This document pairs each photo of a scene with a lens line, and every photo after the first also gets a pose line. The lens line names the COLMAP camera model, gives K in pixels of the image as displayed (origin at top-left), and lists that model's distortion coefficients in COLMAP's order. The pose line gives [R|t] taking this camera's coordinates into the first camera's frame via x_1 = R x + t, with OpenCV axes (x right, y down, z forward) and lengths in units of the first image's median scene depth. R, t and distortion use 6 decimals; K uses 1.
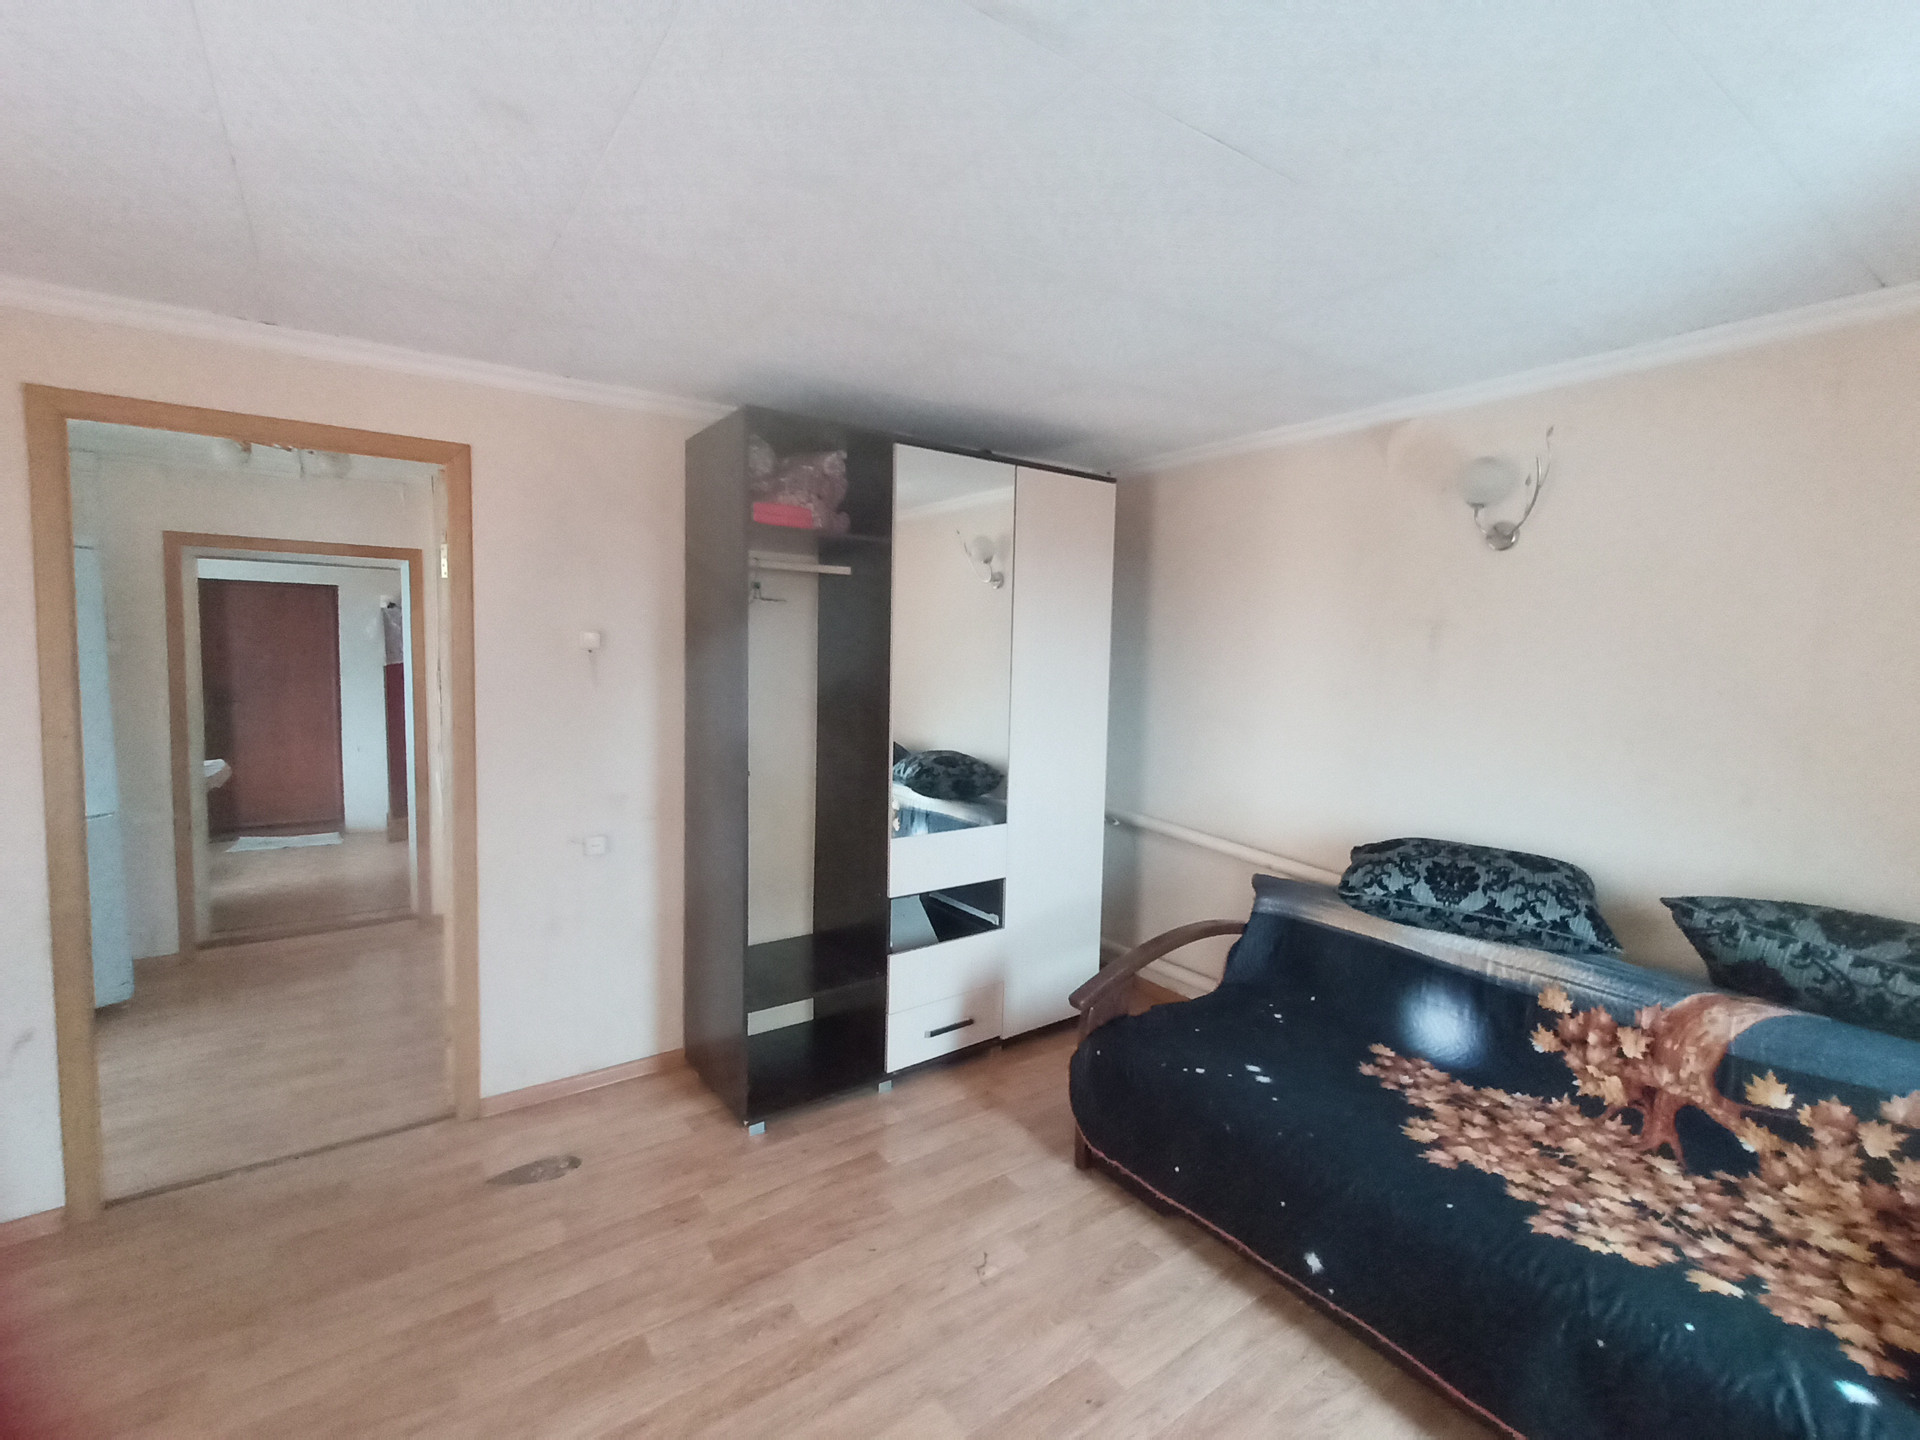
lens RADIAL K [[856.7, 0, 961.6], [0, 856.7, 708.3], [0, 0, 1]] dist [-0.001807, -0.000110]
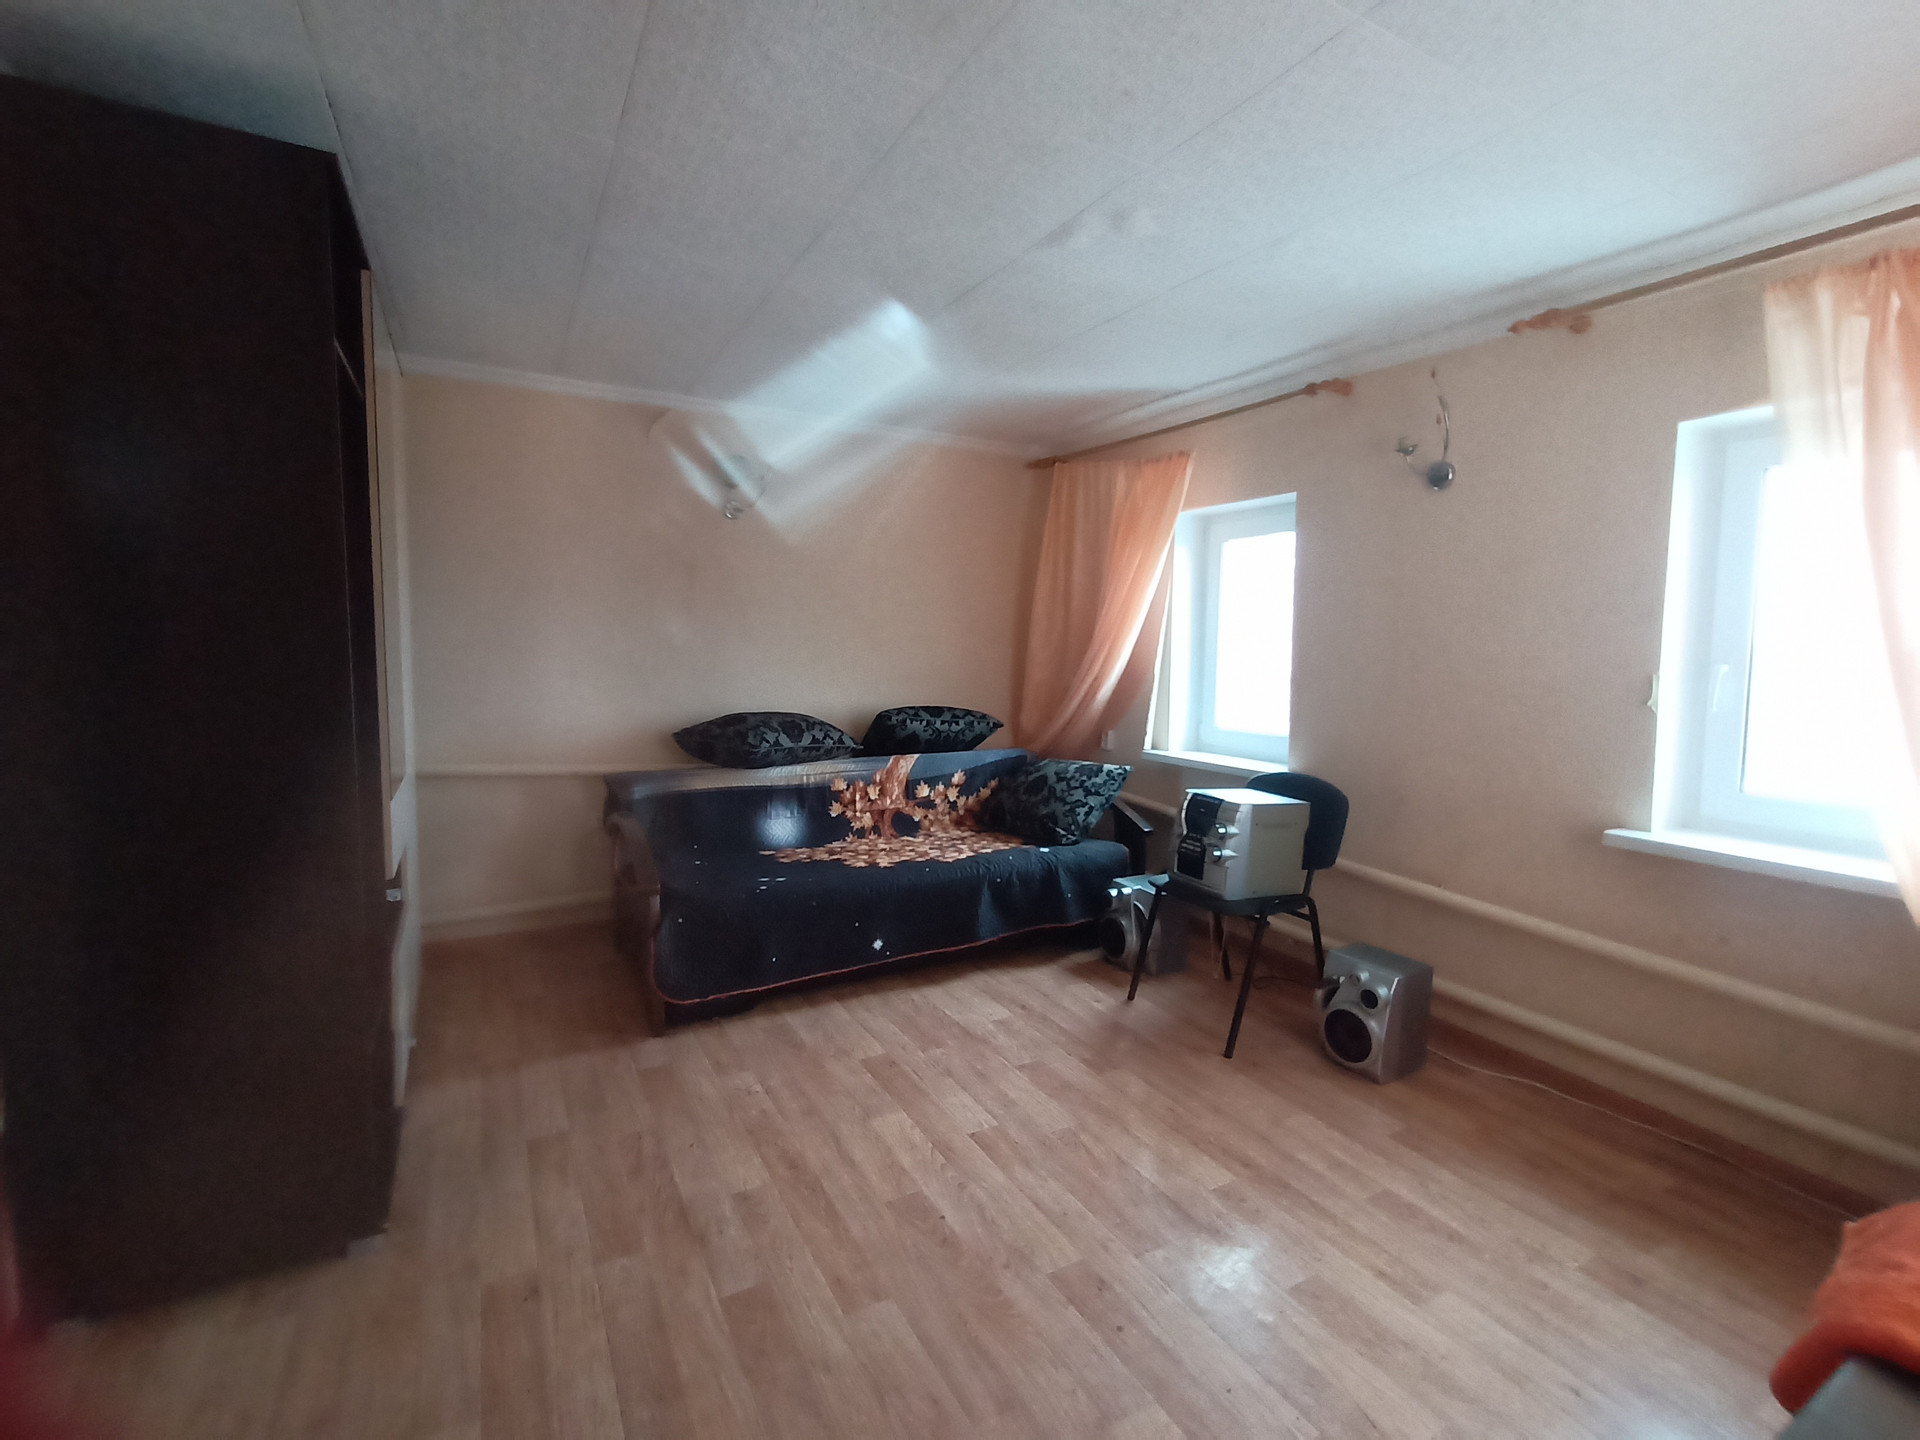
lens RADIAL K [[856.7, 0, 961.6], [0, 856.7, 708.3], [0, 0, 1]] dist [-0.001807, -0.000110]
pose [[0.116015, -0.096622, 0.988537, -1.094120], [0.052665, 0.994456, 0.091020, 0.039646], [-0.991850, 0.041501, 0.120460, 0.569454]]
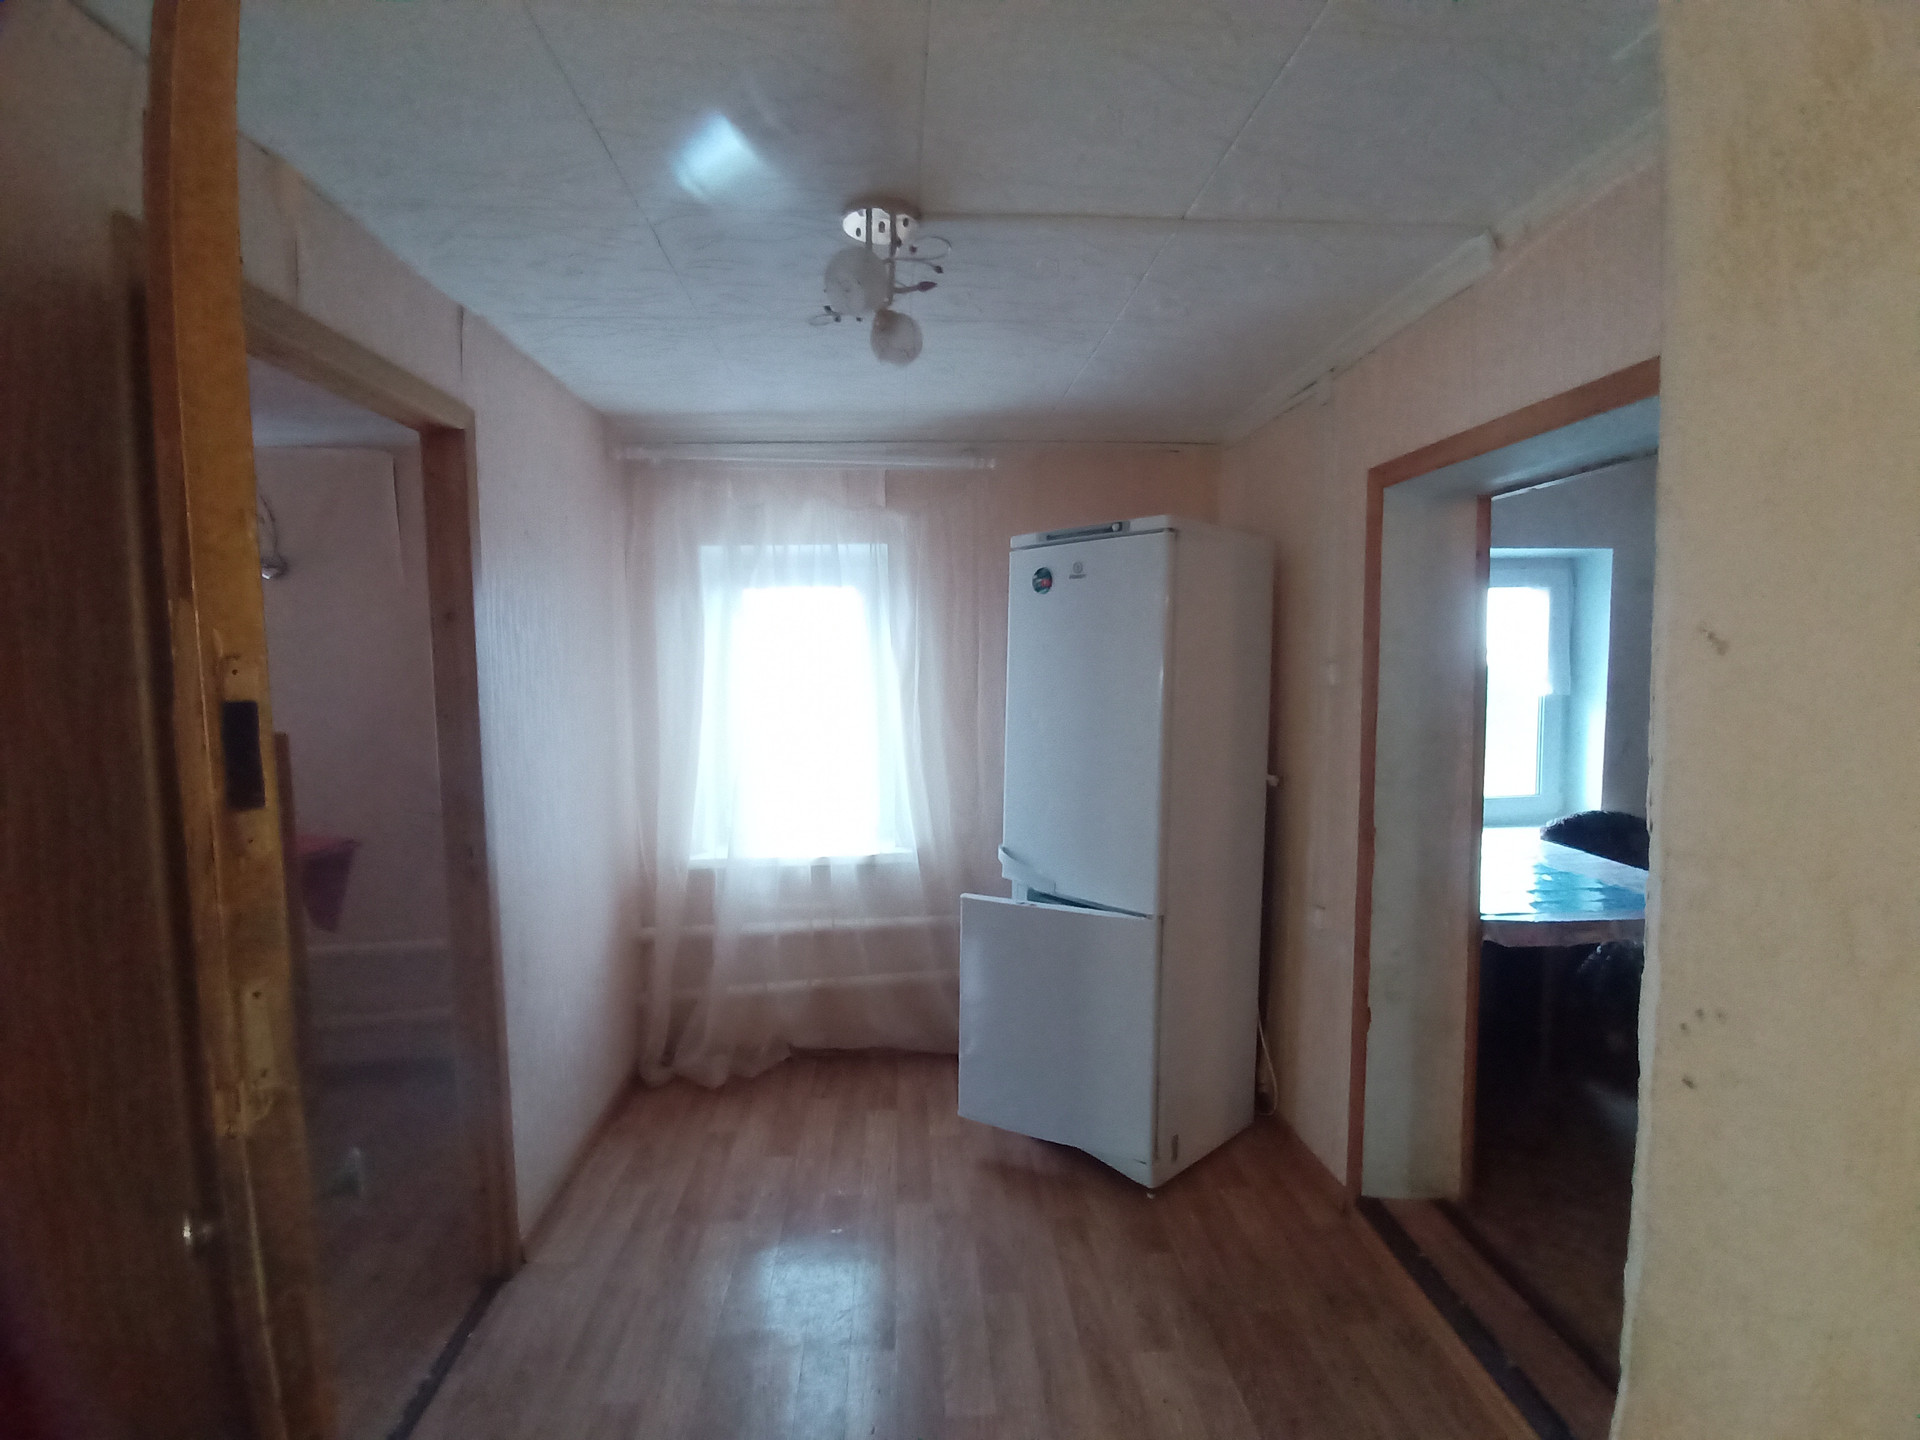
lens RADIAL K [[856.7, 0, 961.6], [0, 856.7, 708.3], [0, 0, 1]] dist [-0.001807, -0.000110]
pose [[-0.527257, 0.049270, -0.848276, 0.679640], [-0.058553, 0.993838, 0.094119, -0.091536], [0.847686, 0.099294, -0.521123, 1.199281]]
